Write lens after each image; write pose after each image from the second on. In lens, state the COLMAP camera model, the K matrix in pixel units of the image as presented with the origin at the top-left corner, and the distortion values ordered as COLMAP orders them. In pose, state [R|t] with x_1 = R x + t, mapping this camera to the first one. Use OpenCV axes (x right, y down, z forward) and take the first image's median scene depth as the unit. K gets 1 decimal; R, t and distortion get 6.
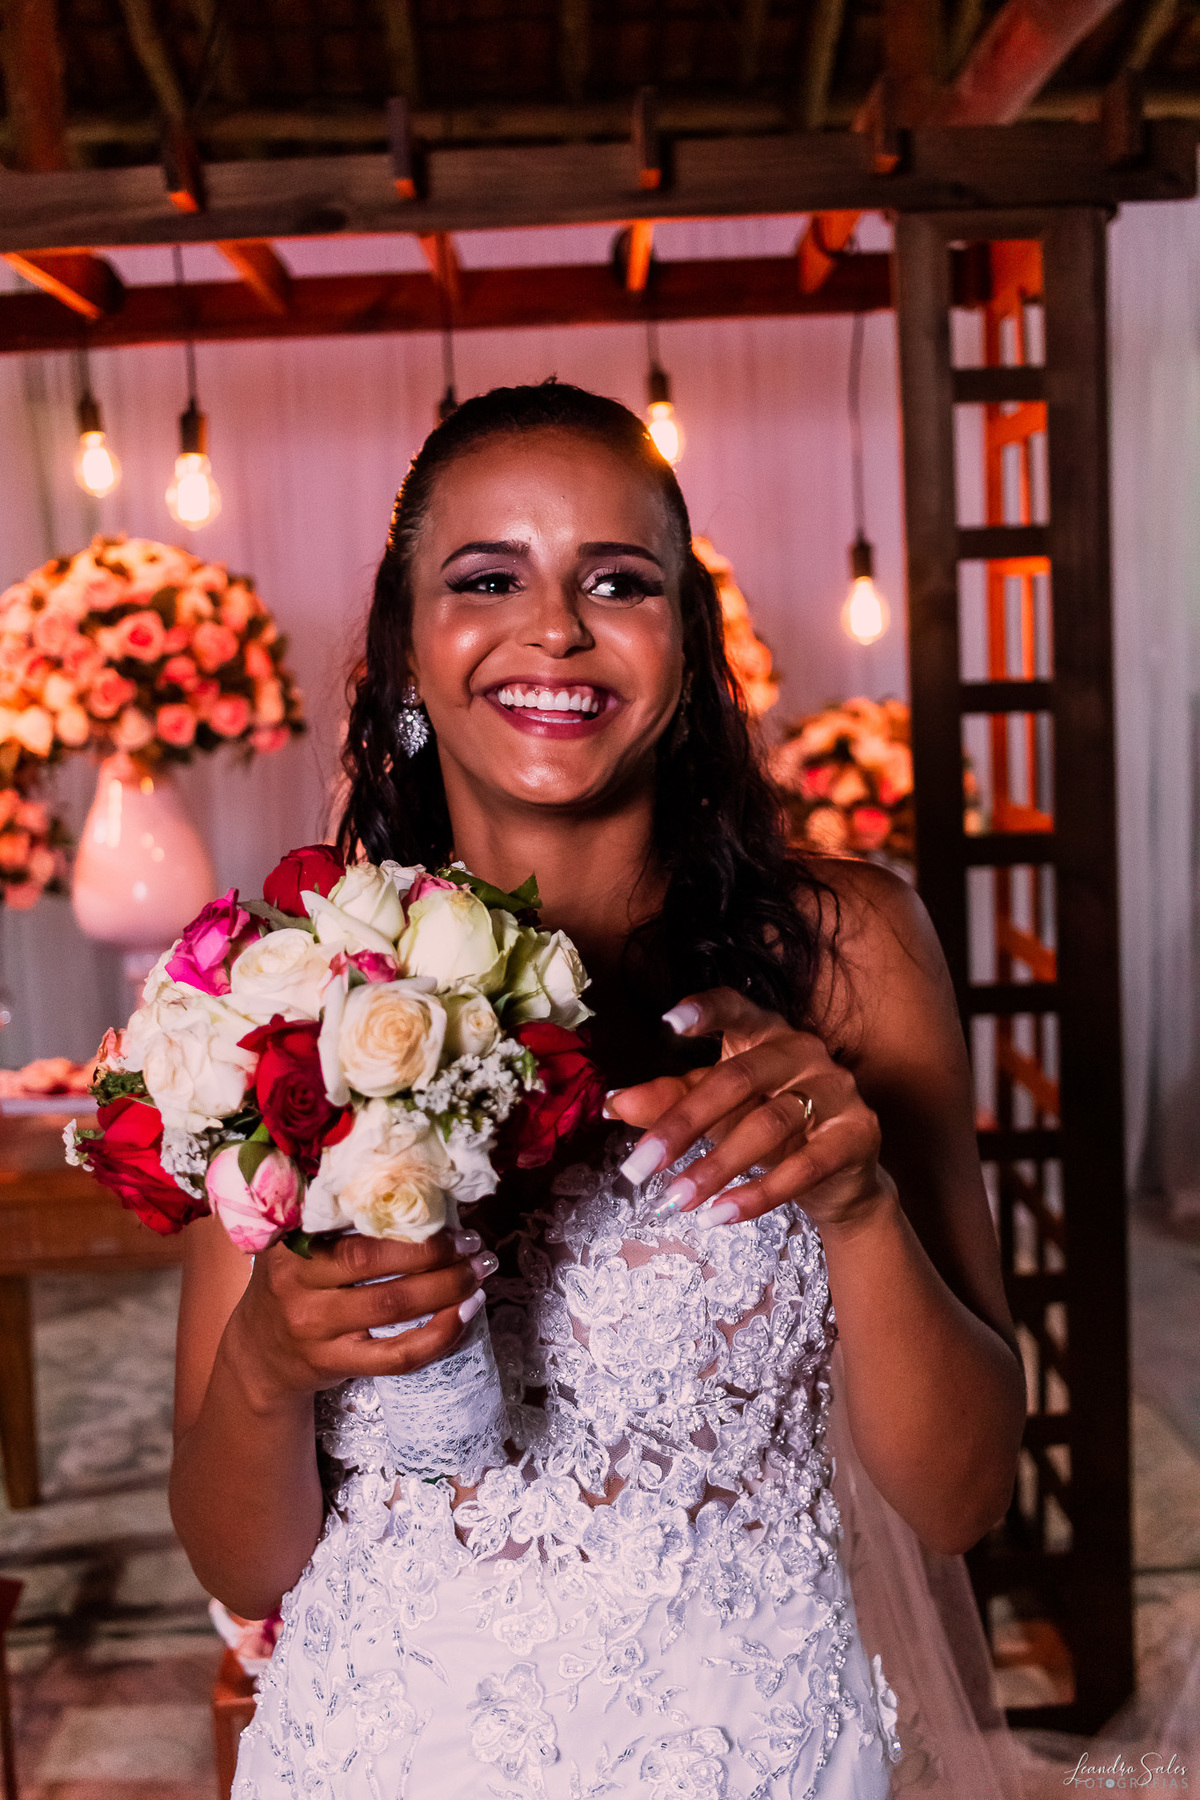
lens RADIAL K [[1964.8, 0, 600.0], [0, 1964.8, 900.0], [0, 0, 1]] dist [0.003299, -0.014771]
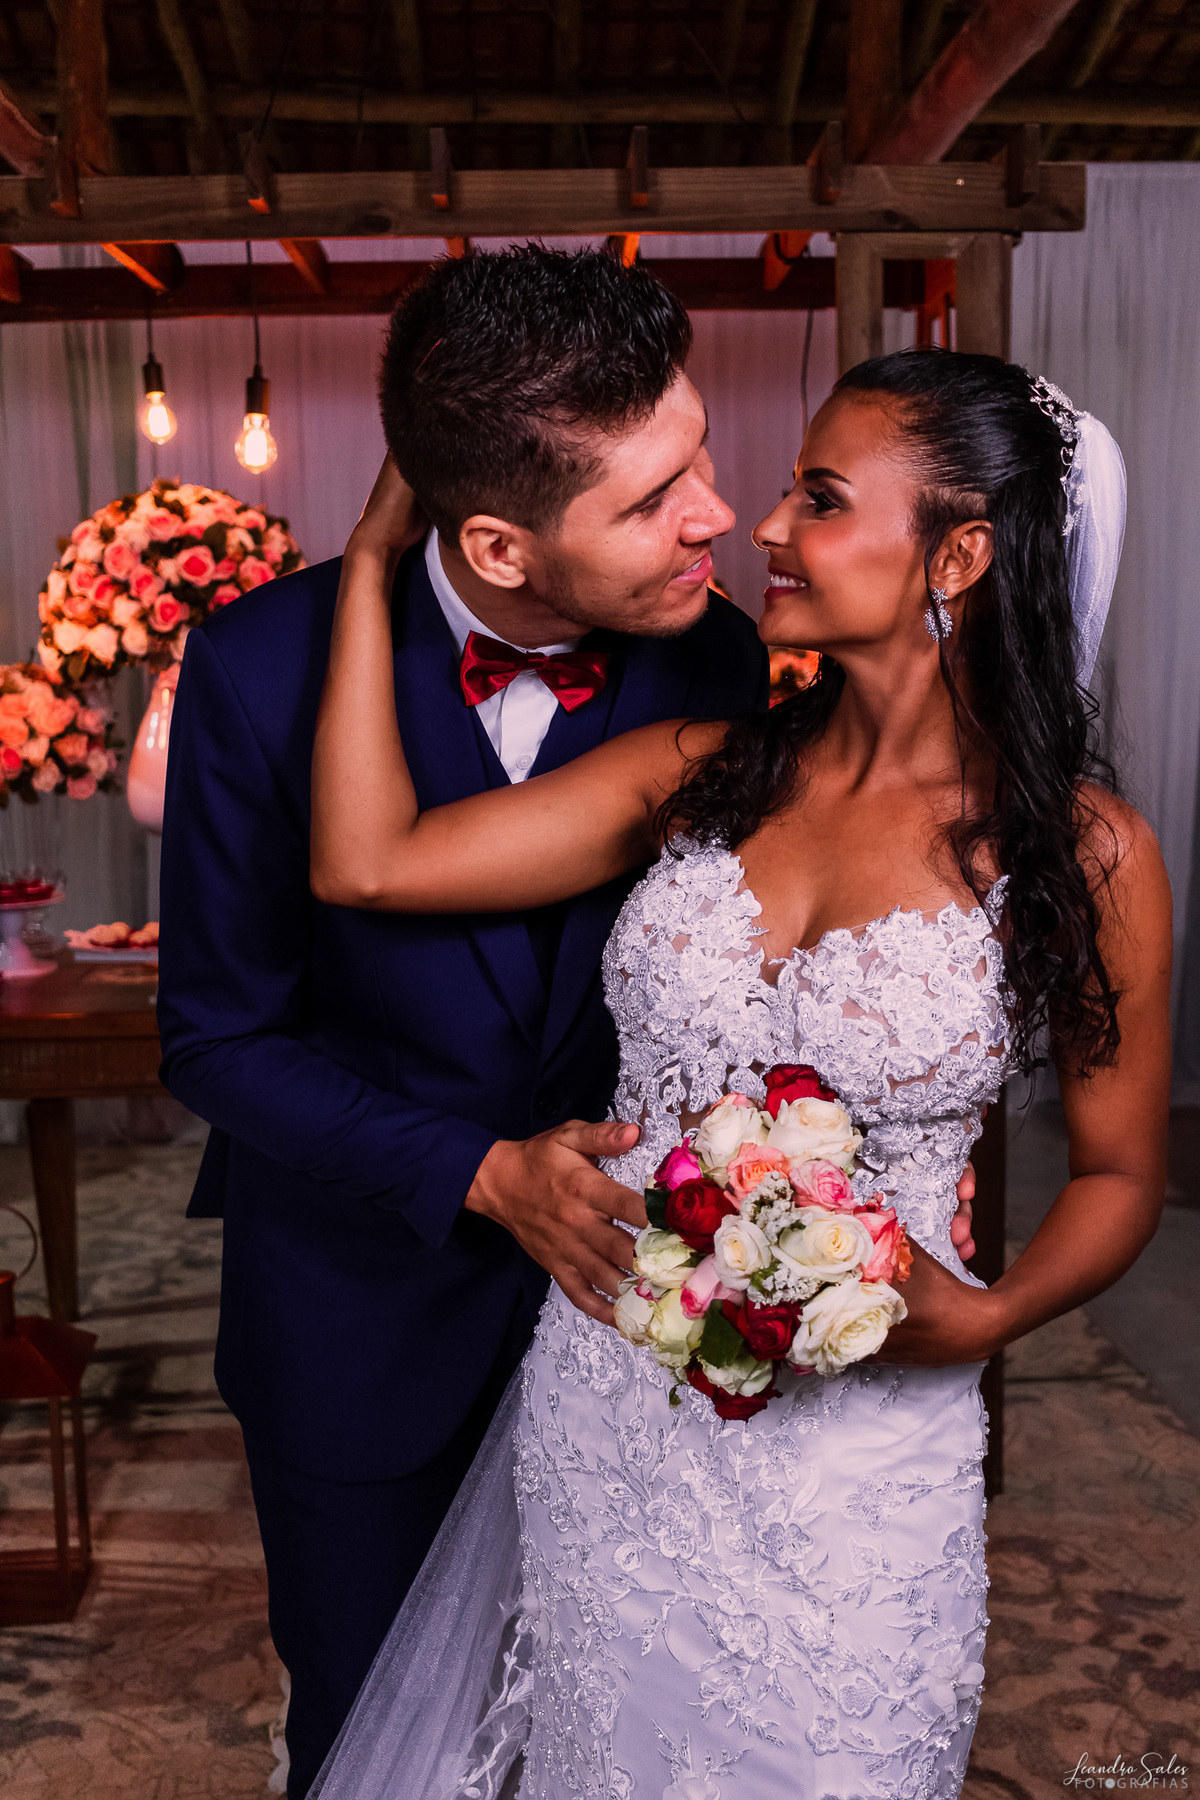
lens RADIAL K [[1964.8, 0, 600.0], [0, 1964.8, 900.0], [0, 0, 1]] dist [0.003299, -0.014771]
pose [[0.999433, 0.026234, 0.021094, -0.010862], [-0.026560, 0.999530, 0.015317, 0.041055], [-0.020682, -0.015869, 0.999660, -0.183170]]
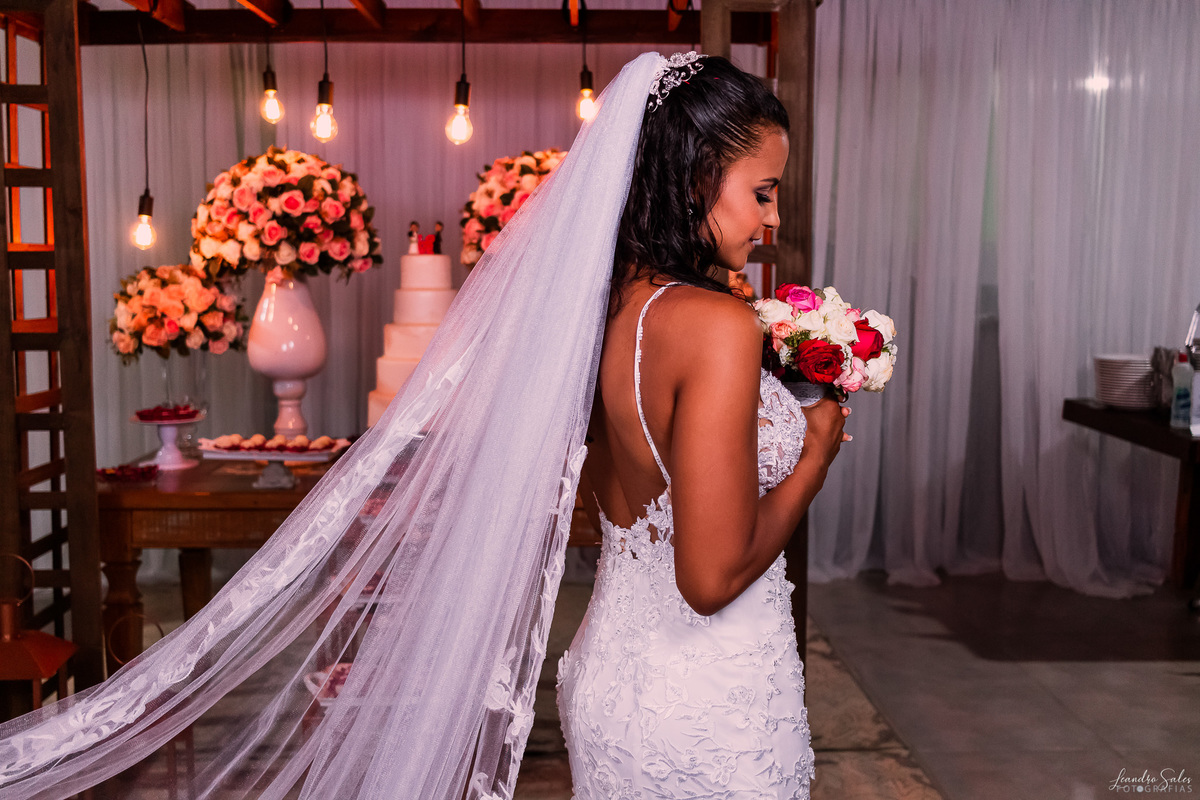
lens RADIAL K [[1309.9, 0, 600.0], [0, 1309.9, 400.0], [0, 0, 1]] dist [0.003299, -0.014771]
pose [[0.998878, 0.046591, 0.008458, 0.046976], [-0.046484, 0.998841, -0.012453, 0.048316], [-0.009028, 0.012046, 0.999887, -0.203144]]
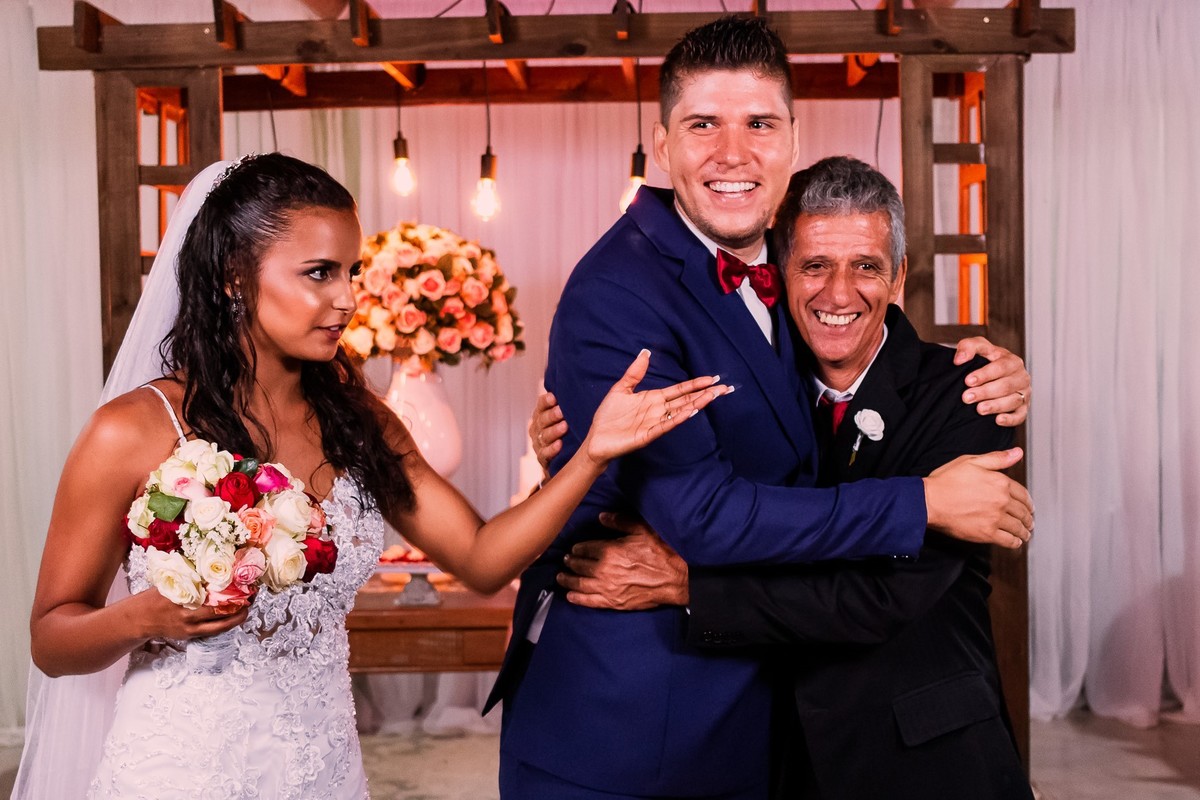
lens RADIAL K [[1729.6, 0, 642.2], [0, 1729.6, 399.0], [0, 0, 1]] dist [-0.003429, -0.049578]
pose [[0.999434, 0.031635, -0.011470, -0.040815], [-0.032460, 0.996202, -0.080791, 0.067427], [0.008871, 0.081118, 0.996665, -0.399511]]
